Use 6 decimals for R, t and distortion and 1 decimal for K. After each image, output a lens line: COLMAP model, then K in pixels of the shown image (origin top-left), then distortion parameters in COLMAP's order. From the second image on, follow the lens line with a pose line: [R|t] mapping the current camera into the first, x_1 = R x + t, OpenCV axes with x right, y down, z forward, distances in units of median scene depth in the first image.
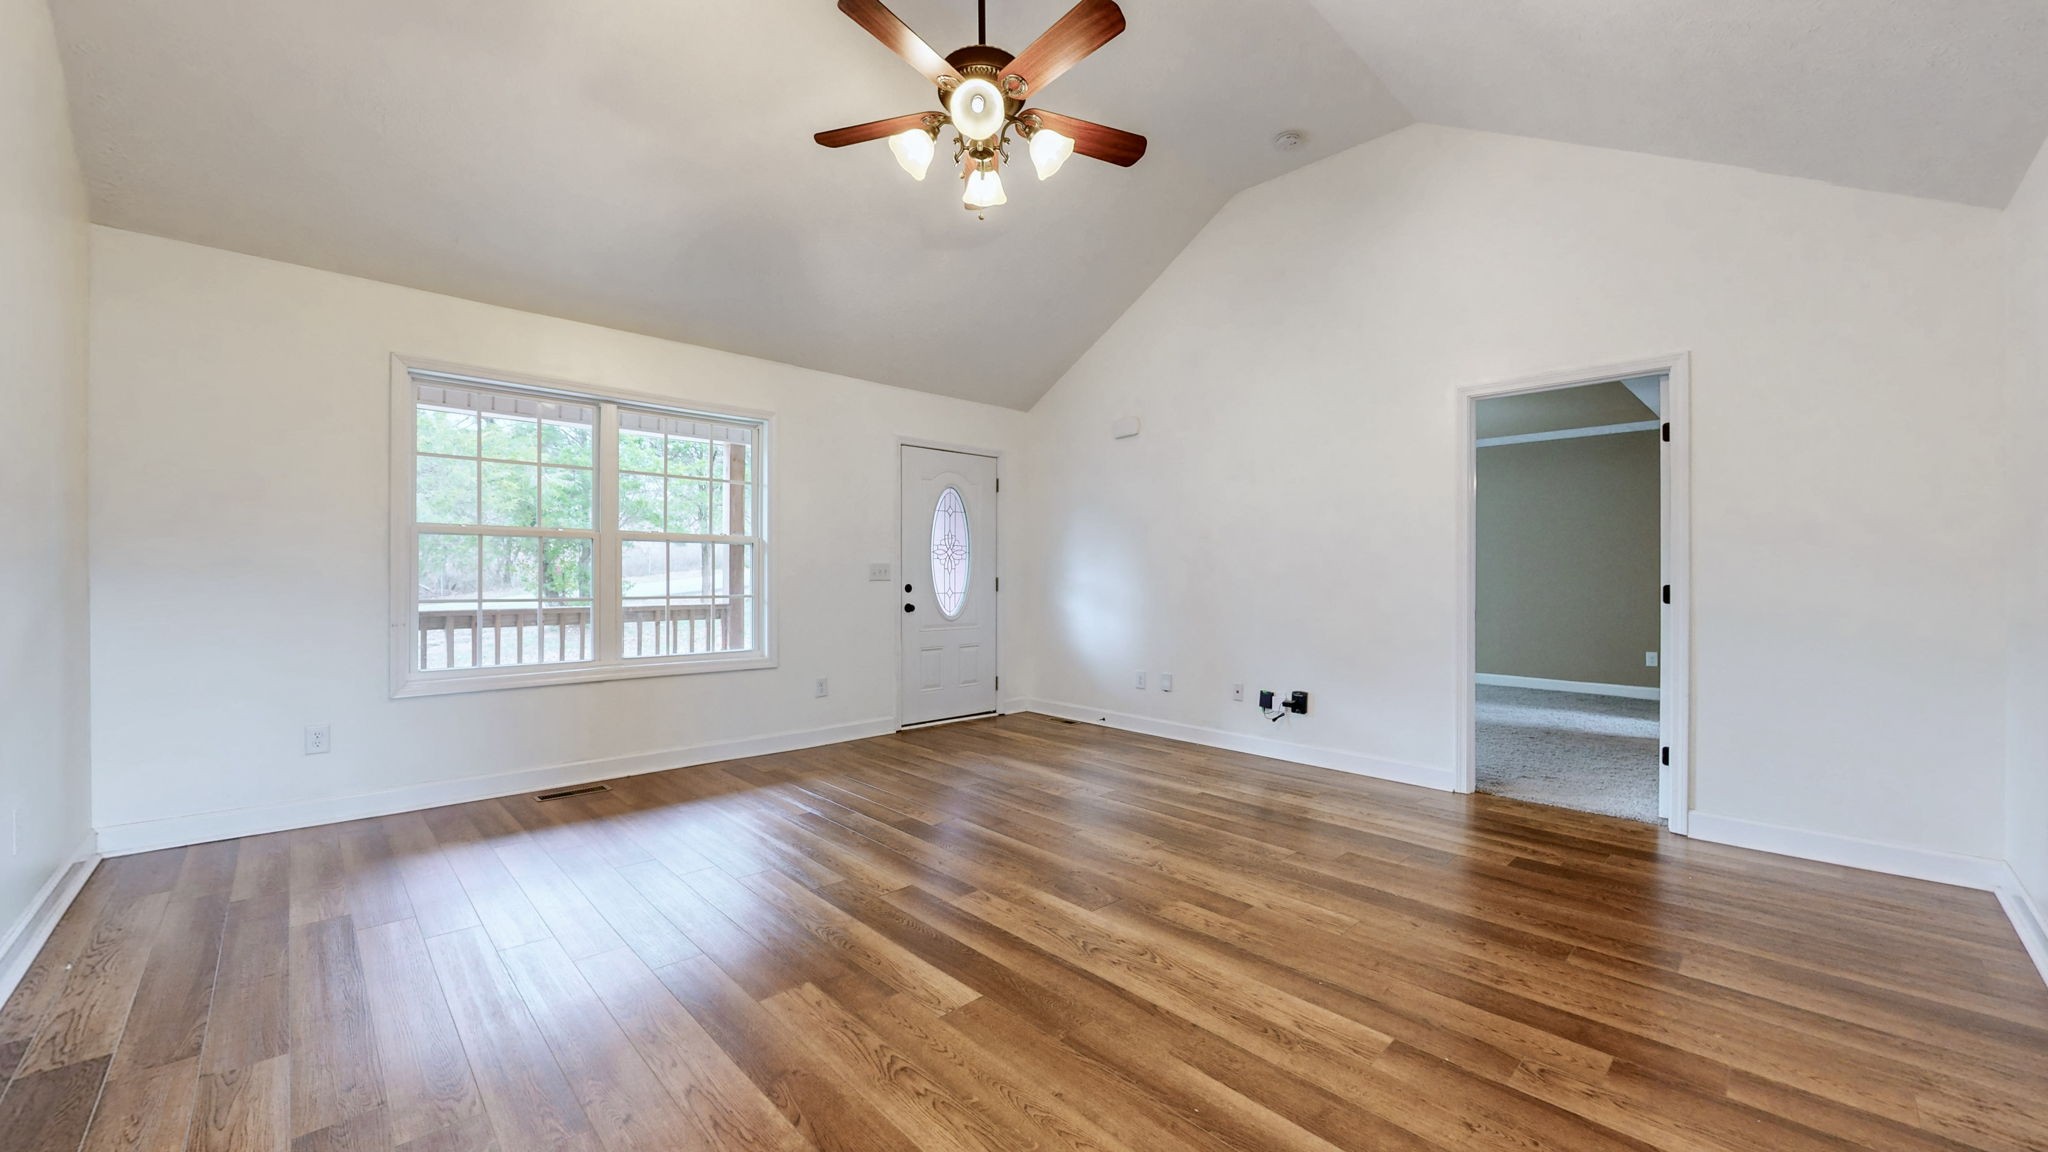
lens RADIAL K [[771.2, 0, 1024.1], [0, 771.2, 578.9], [0, 0, 1]] dist [-0.013911, 0.000462]
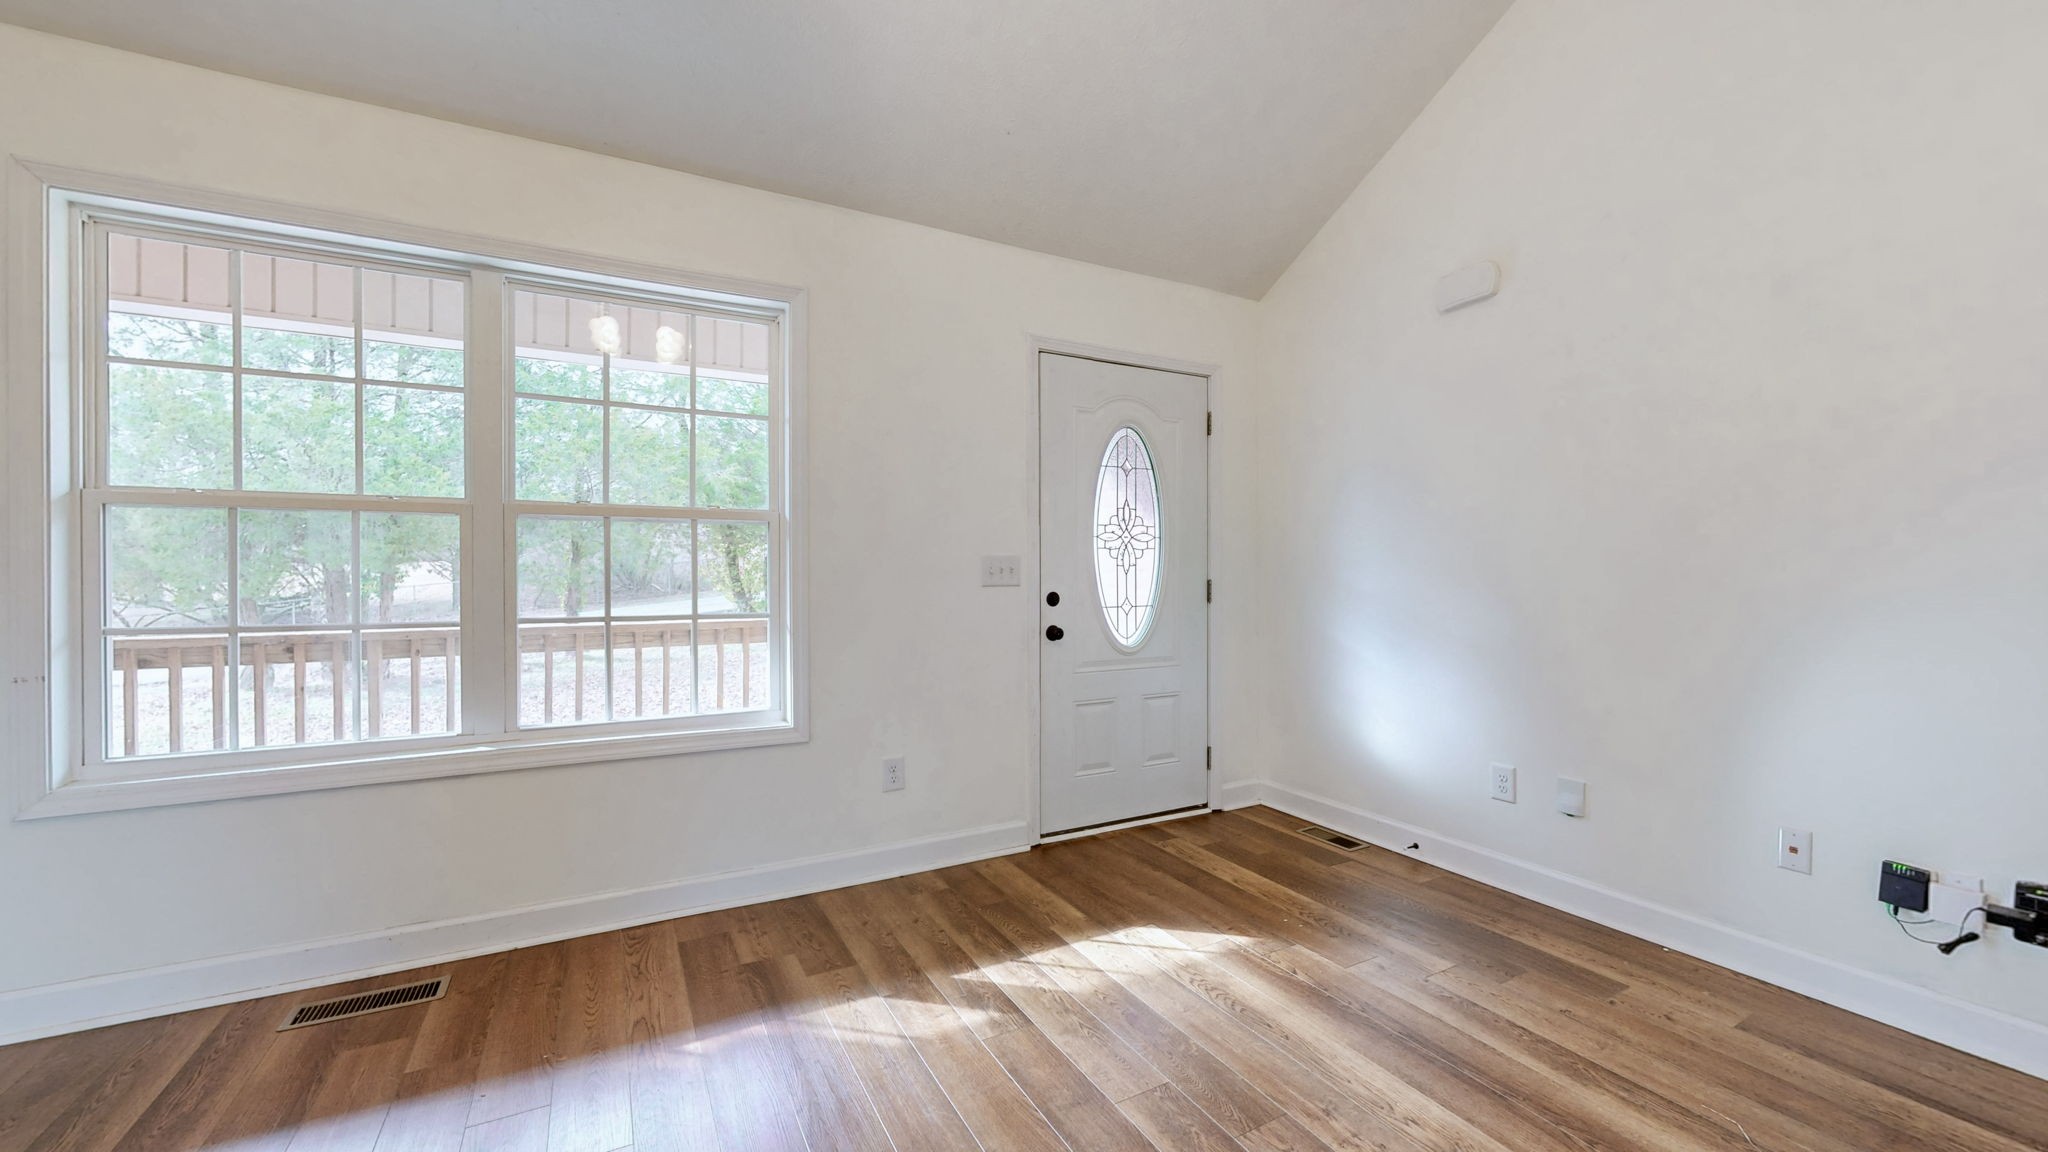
lens RADIAL K [[771.2, 0, 1024.1], [0, 771.2, 578.9], [0, 0, 1]] dist [-0.013911, 0.000462]
pose [[0.964979, -0.003225, -0.262306, -0.018576], [0.003763, 0.999992, 0.001549, -0.004089], [0.262299, -0.002482, 0.964983, 0.433942]]
